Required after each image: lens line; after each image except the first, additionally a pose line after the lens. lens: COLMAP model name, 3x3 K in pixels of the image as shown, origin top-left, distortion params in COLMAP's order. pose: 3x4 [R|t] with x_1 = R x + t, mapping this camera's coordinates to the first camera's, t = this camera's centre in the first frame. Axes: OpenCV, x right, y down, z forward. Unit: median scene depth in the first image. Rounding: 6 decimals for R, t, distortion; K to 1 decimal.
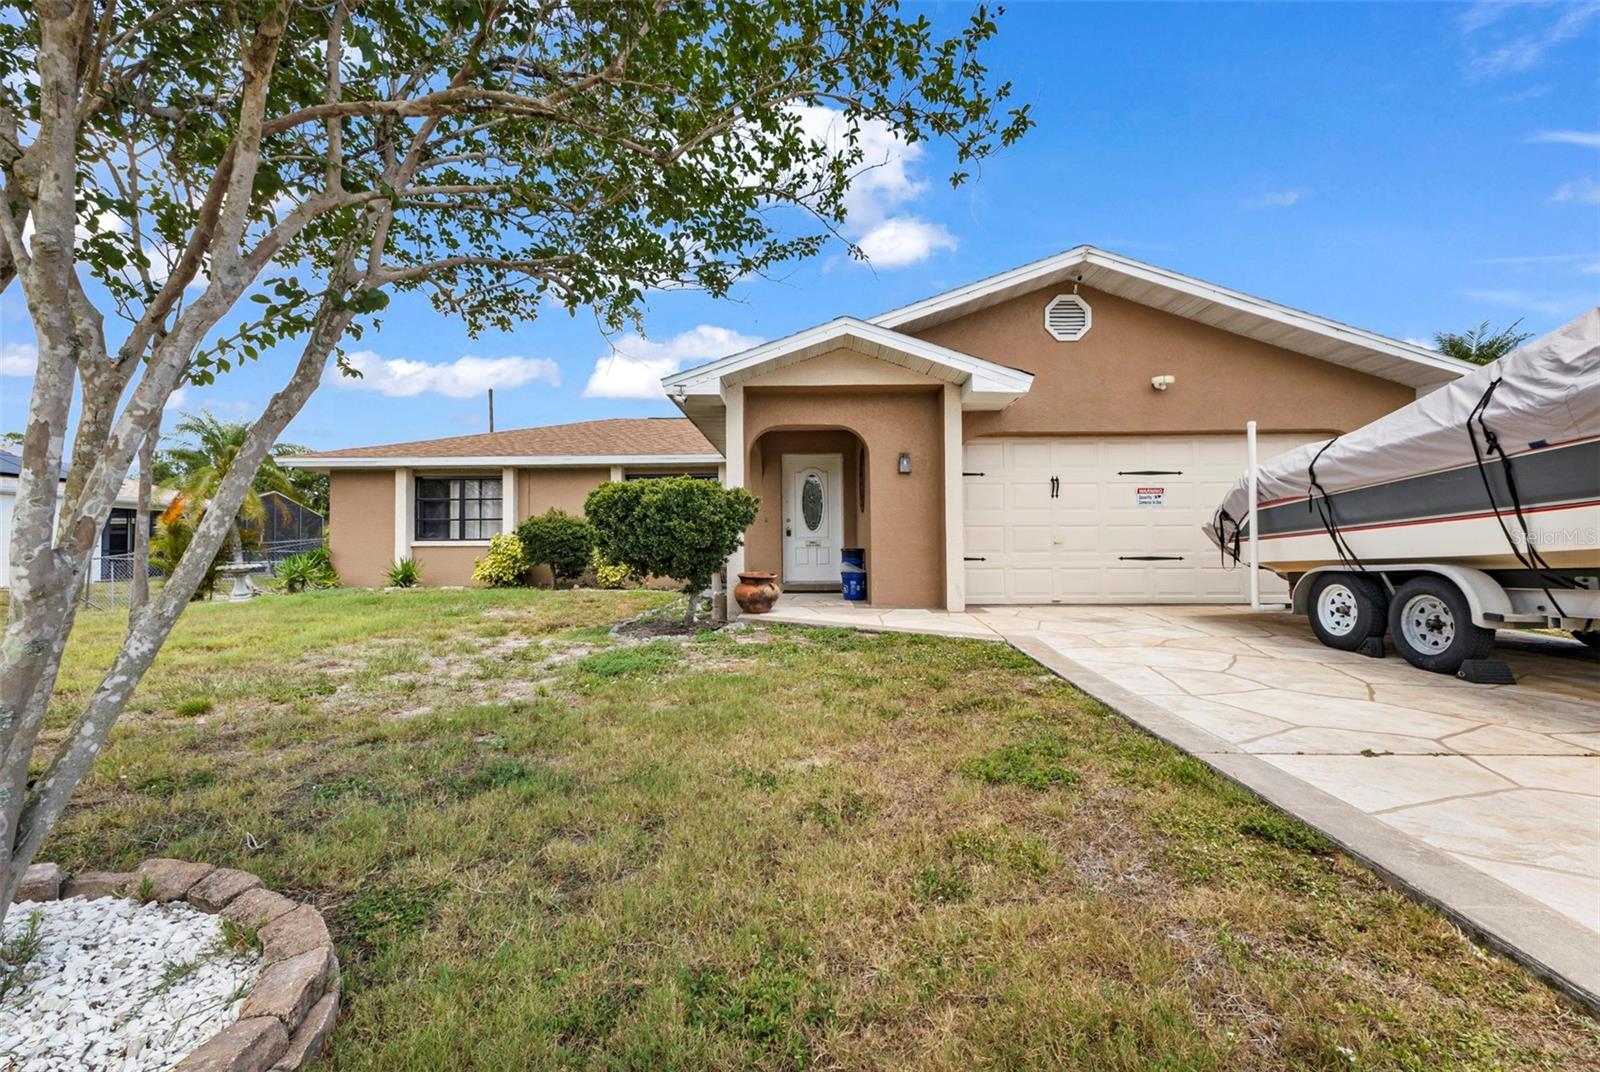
lens RADIAL K [[689.5, 0, 805.4], [0, 689.5, 541.4], [0, 0, 1]] dist [0.006655, -0.000206]
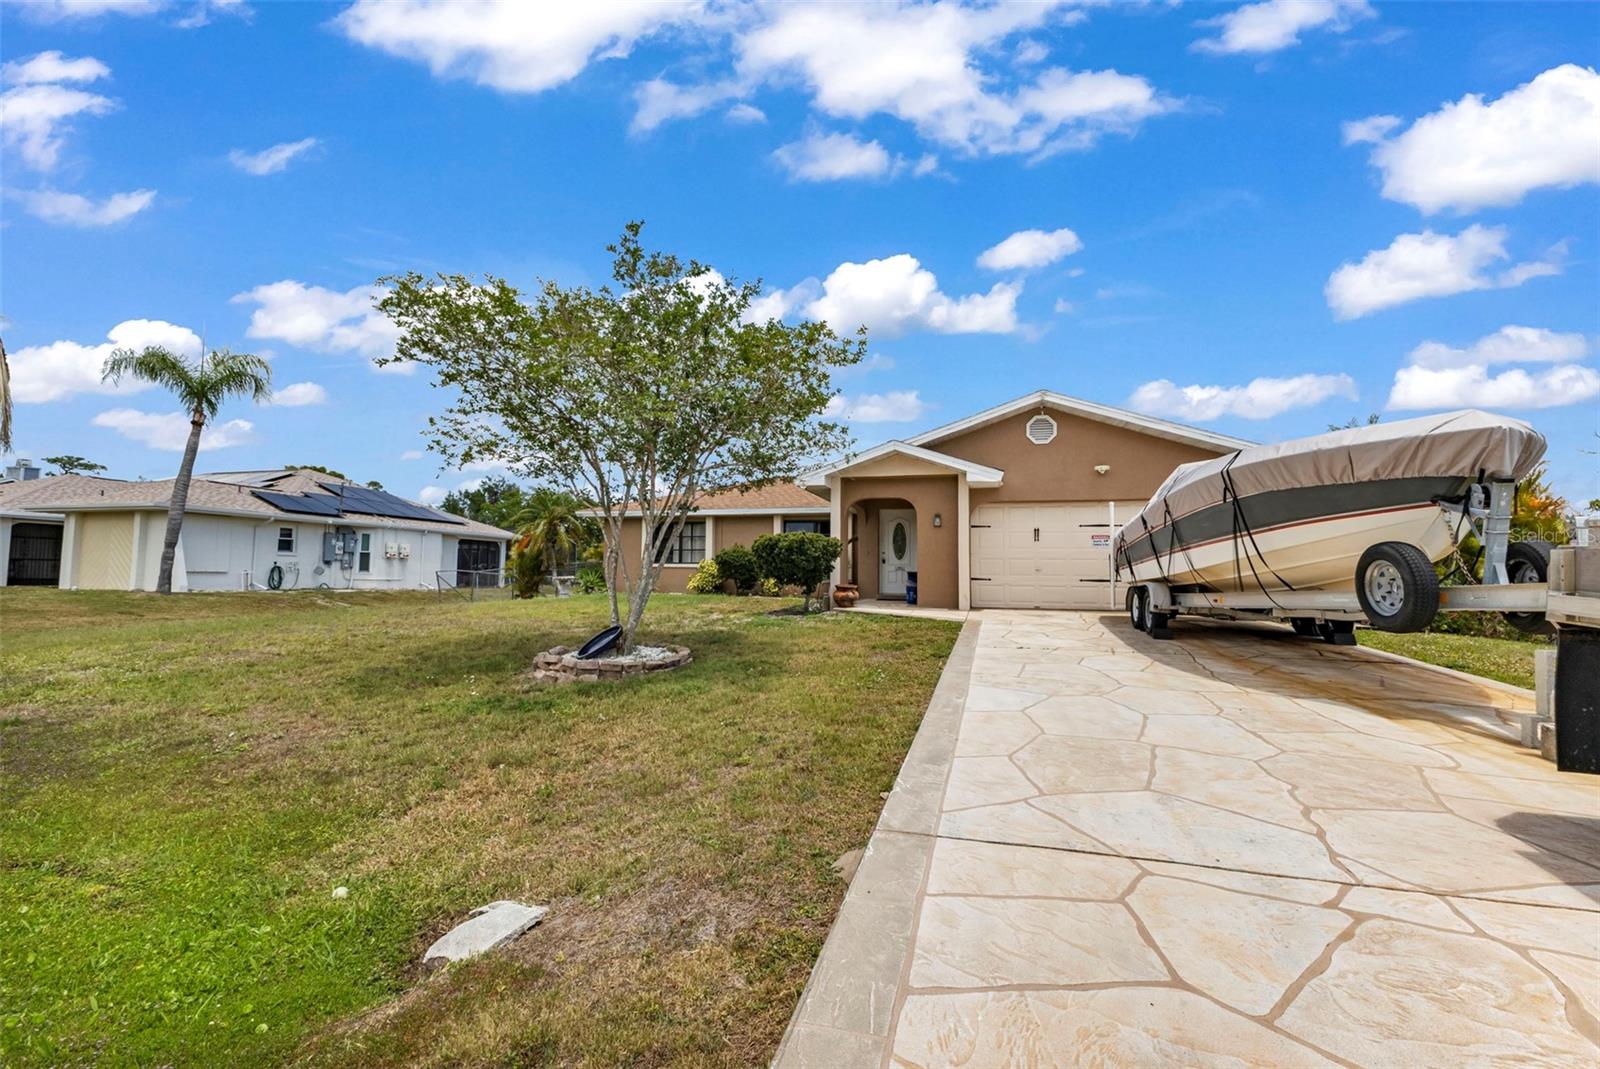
lens RADIAL K [[679.9, 0, 806.9], [0, 679.9, 565.5], [0, 0, 1]] dist [0.001468, 0.000152]
pose [[0.969448, 0.012659, -0.244970, 0.247254], [-0.013089, 0.999914, -0.000129, -0.001372], [0.244948, 0.003331, 0.969531, -0.675075]]
